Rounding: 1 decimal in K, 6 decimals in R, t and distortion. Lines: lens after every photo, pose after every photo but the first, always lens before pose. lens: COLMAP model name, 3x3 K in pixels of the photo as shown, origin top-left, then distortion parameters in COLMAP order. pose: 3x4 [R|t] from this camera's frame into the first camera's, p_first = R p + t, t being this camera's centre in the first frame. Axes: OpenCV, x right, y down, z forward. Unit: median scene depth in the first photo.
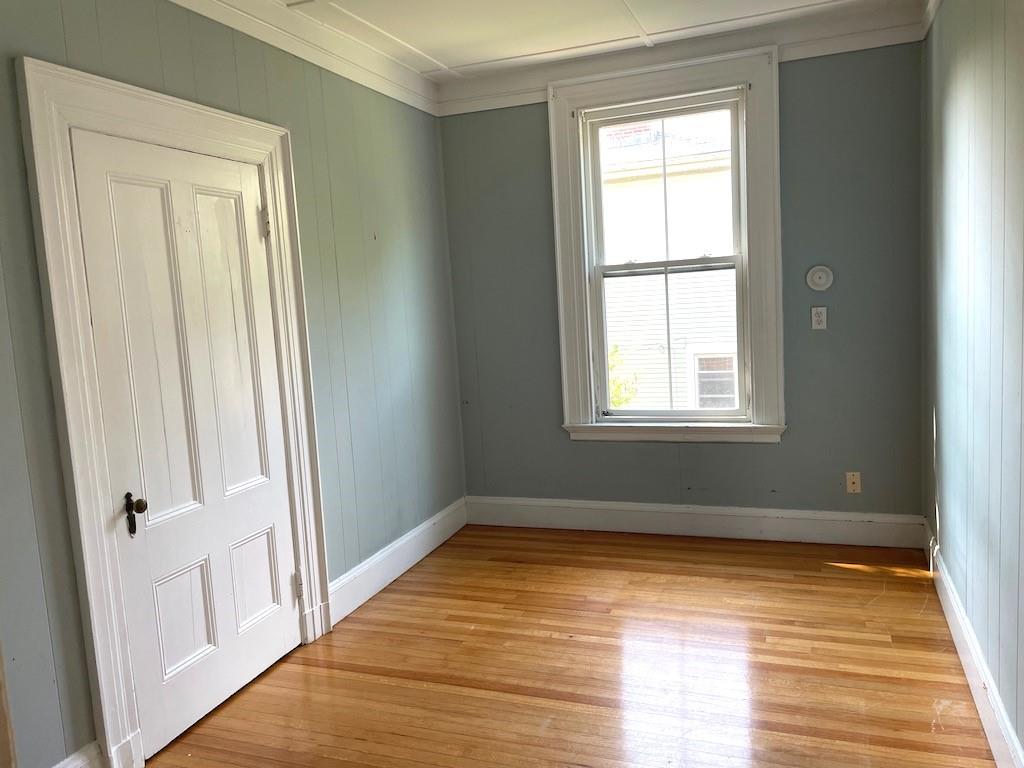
lens RADIAL K [[774.0, 0, 517.7], [0, 774.0, 383.9], [0, 0, 1]] dist [0.102602, -0.126665]
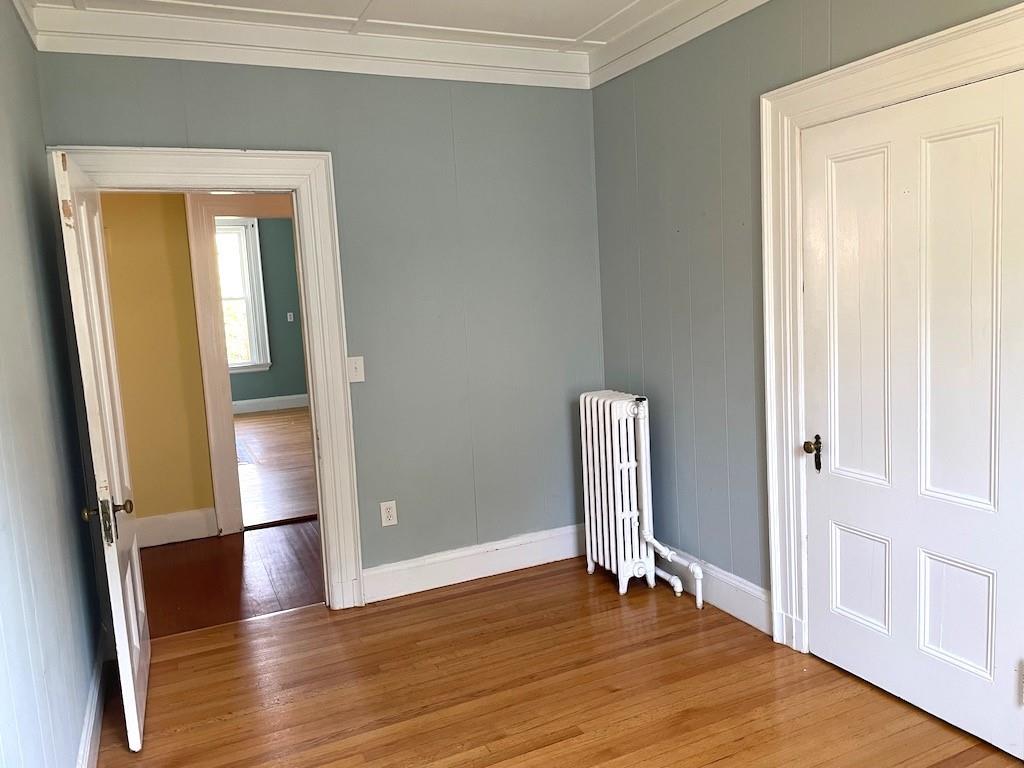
lens RADIAL K [[774.0, 0, 517.7], [0, 774.0, 383.9], [0, 0, 1]] dist [0.102602, -0.126665]
pose [[-0.700176, 0.183199, -0.690067, 0.589968], [0.011380, 0.969261, 0.245773, -0.219899], [0.713880, 0.164231, -0.680738, 1.406416]]
